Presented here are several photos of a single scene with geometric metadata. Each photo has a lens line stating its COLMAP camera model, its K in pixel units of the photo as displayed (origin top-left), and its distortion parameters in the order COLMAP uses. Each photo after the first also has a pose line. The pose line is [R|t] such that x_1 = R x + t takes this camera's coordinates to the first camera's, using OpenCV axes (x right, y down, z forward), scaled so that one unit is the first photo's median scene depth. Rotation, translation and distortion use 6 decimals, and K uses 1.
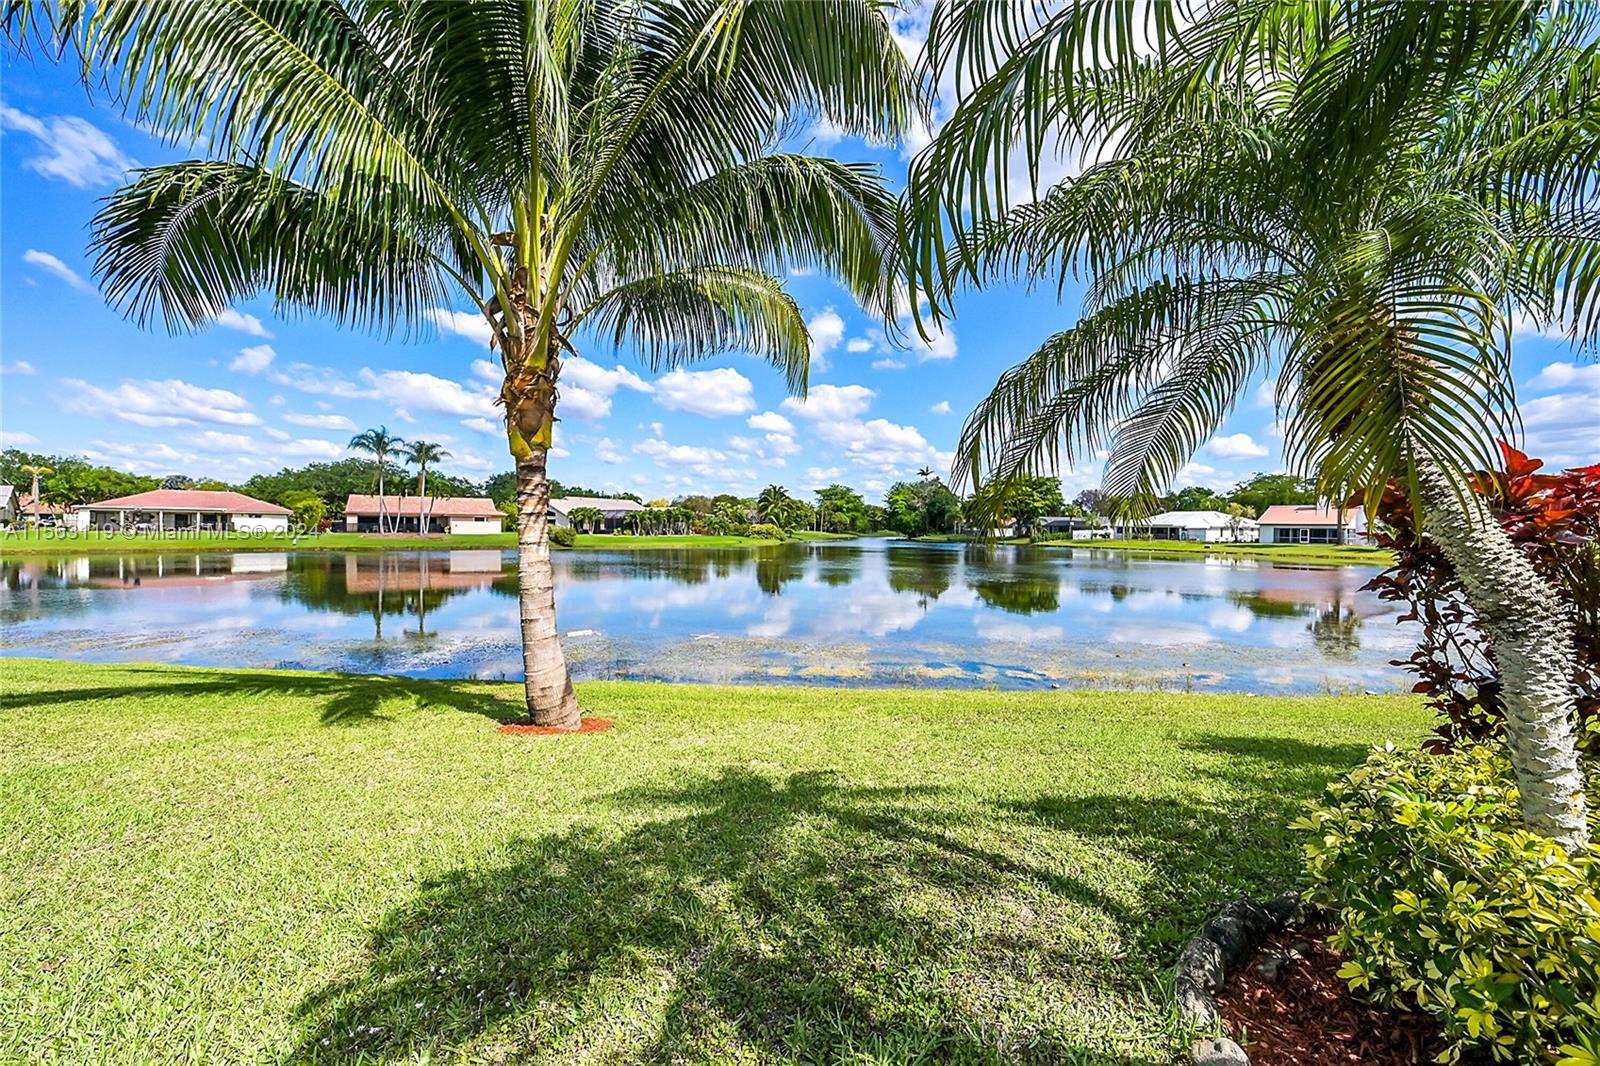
lens RADIAL K [[640.4, 0, 803.2], [0, 640.4, 500.9], [0, 0, 1]] dist [-0.001752, -0.000157]
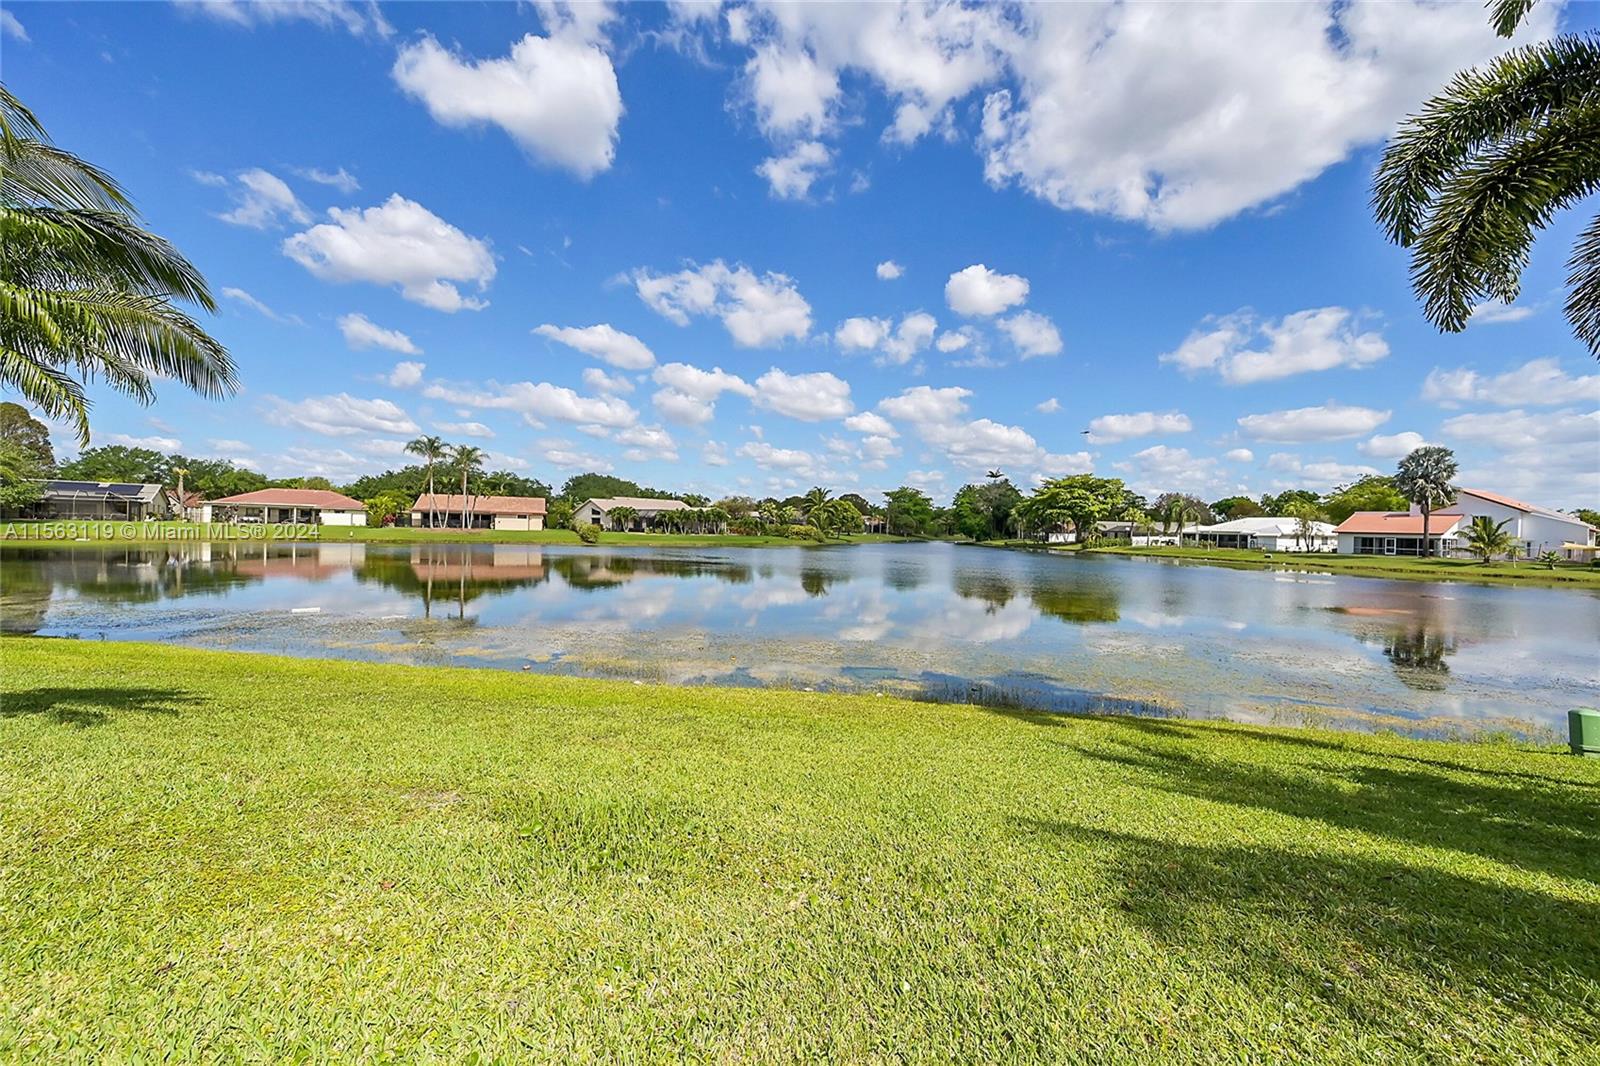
lens RADIAL K [[640.4, 0, 803.2], [0, 640.4, 500.9], [0, 0, 1]] dist [-0.001752, -0.000157]
pose [[0.985501, 0.006813, -0.169530, 0.121031], [-0.007459, 0.999967, -0.003171, 0.001199], [0.169503, 0.004390, 0.985520, 0.004524]]
